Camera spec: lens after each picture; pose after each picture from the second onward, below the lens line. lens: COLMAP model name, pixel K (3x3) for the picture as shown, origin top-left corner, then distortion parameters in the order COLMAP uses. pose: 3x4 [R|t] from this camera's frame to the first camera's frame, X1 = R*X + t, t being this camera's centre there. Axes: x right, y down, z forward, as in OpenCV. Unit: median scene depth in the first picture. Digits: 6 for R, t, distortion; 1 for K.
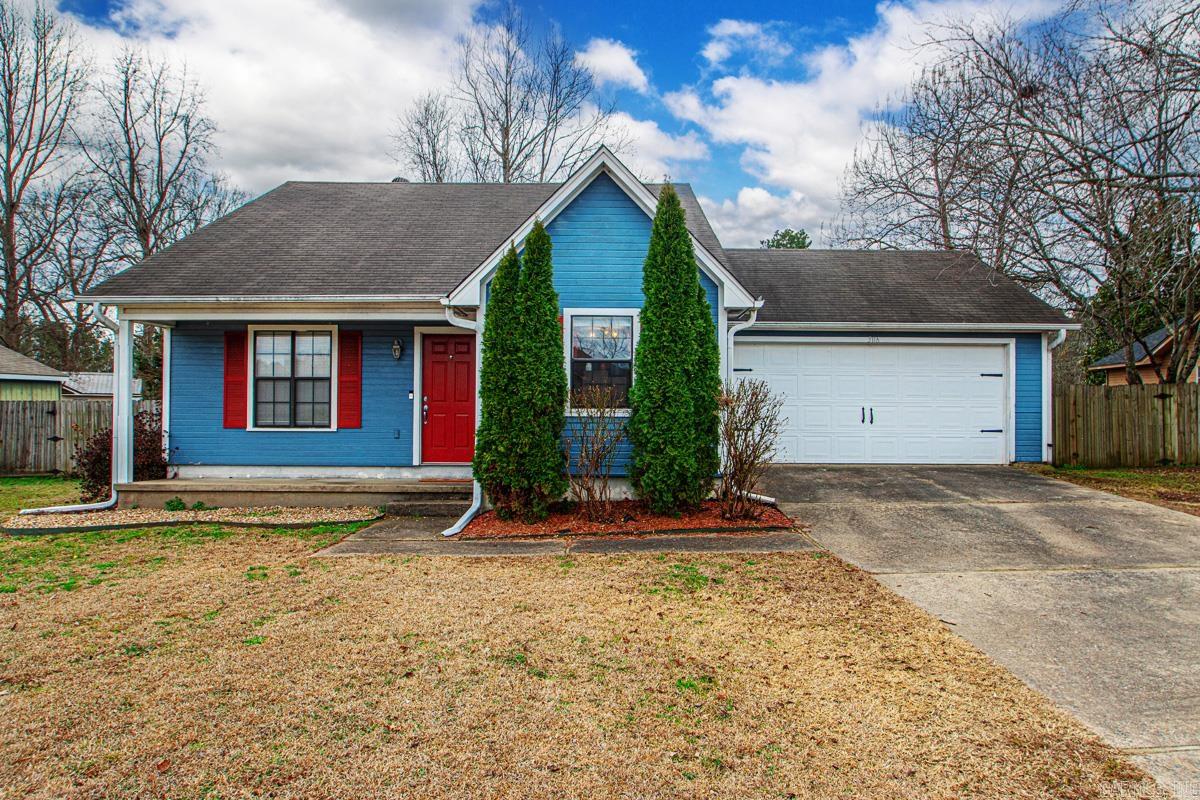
lens RADIAL K [[839.6, 0, 587.2], [0, 839.6, 400.9], [0, 0, 1]] dist [-0.029312, -0.005201]
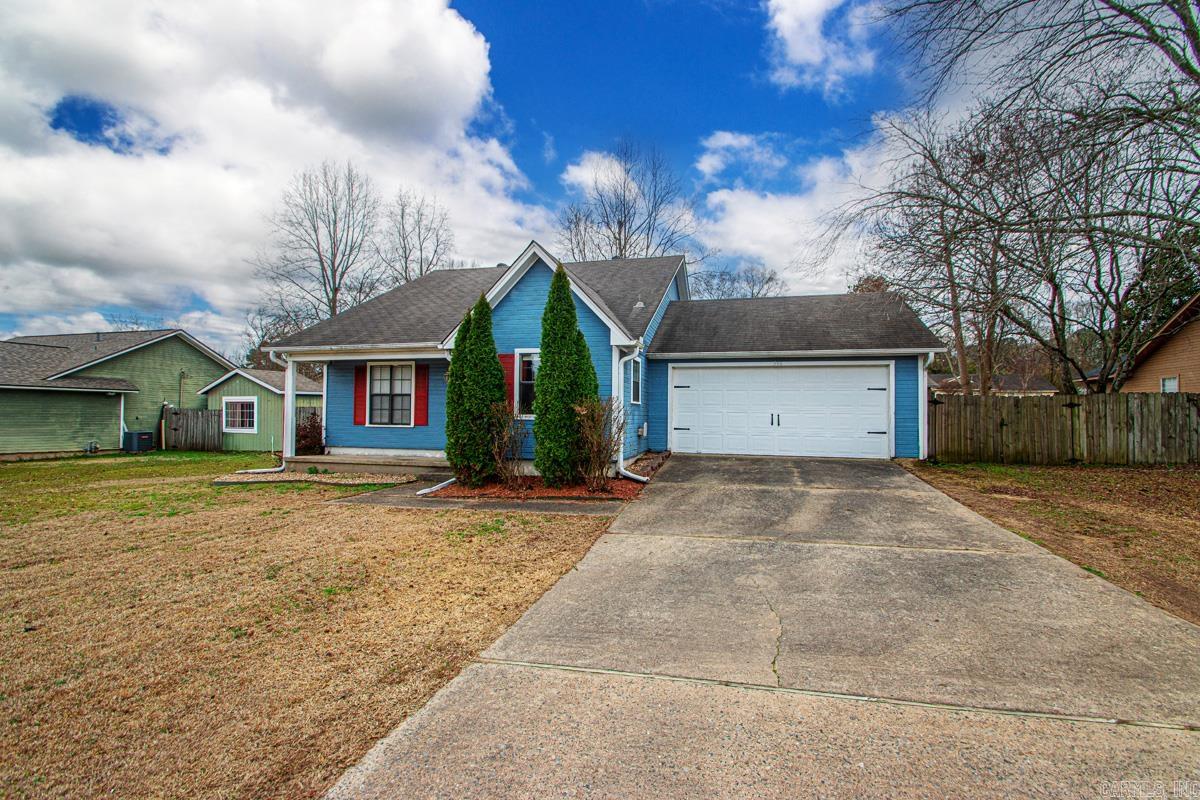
lens RADIAL K [[576.0, 0, 585.0], [0, 576.0, 400.0], [0, 0, 1]] dist [0.013968, -0.015554]
pose [[0.963429, -0.001489, -0.267961, 0.341048], [-0.000874, 0.999962, -0.008699, -0.007458], [0.267964, 0.008615, 0.963391, 0.020120]]
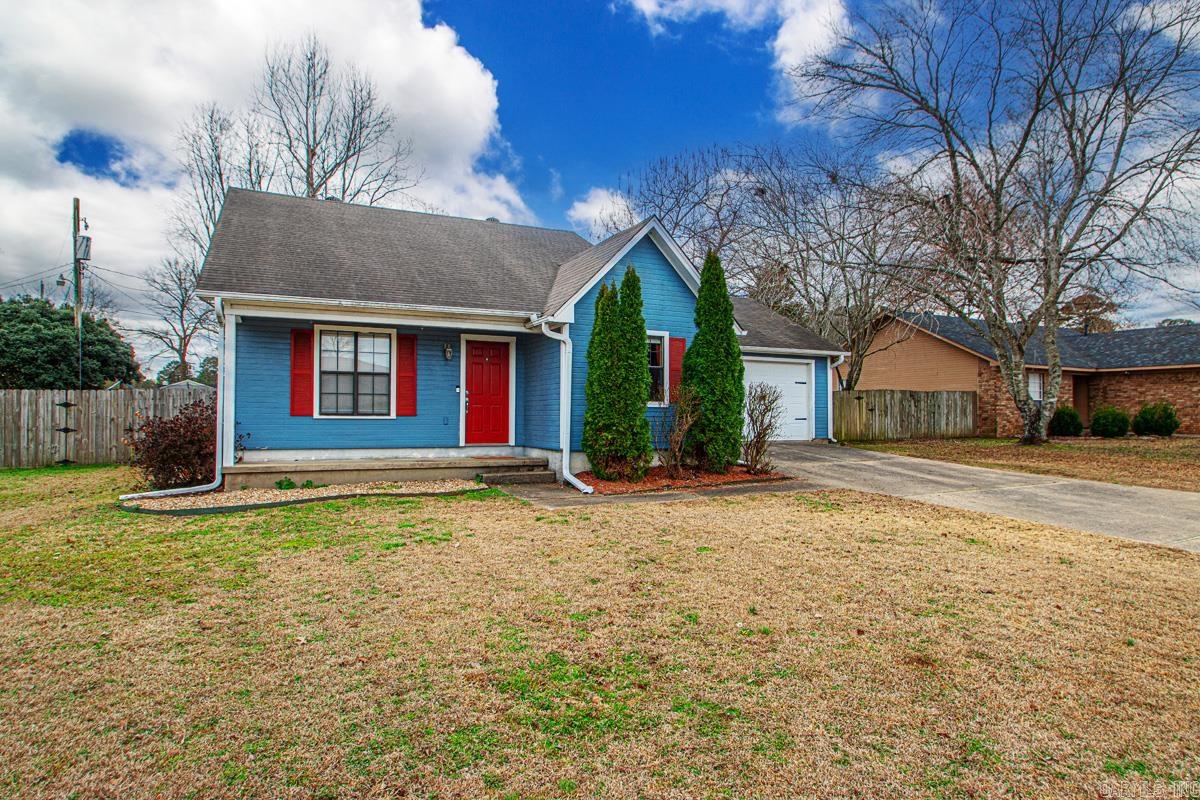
lens RADIAL K [[723.3, 0, 591.3], [0, 723.3, 399.7], [0, 0, 1]] dist [-0.010124, 0.000466]
pose [[0.897509, 0.011219, 0.440853, -0.542293], [-0.011502, 0.999932, -0.002029, 0.008986], [-0.440846, -0.003250, 0.897577, -0.045068]]
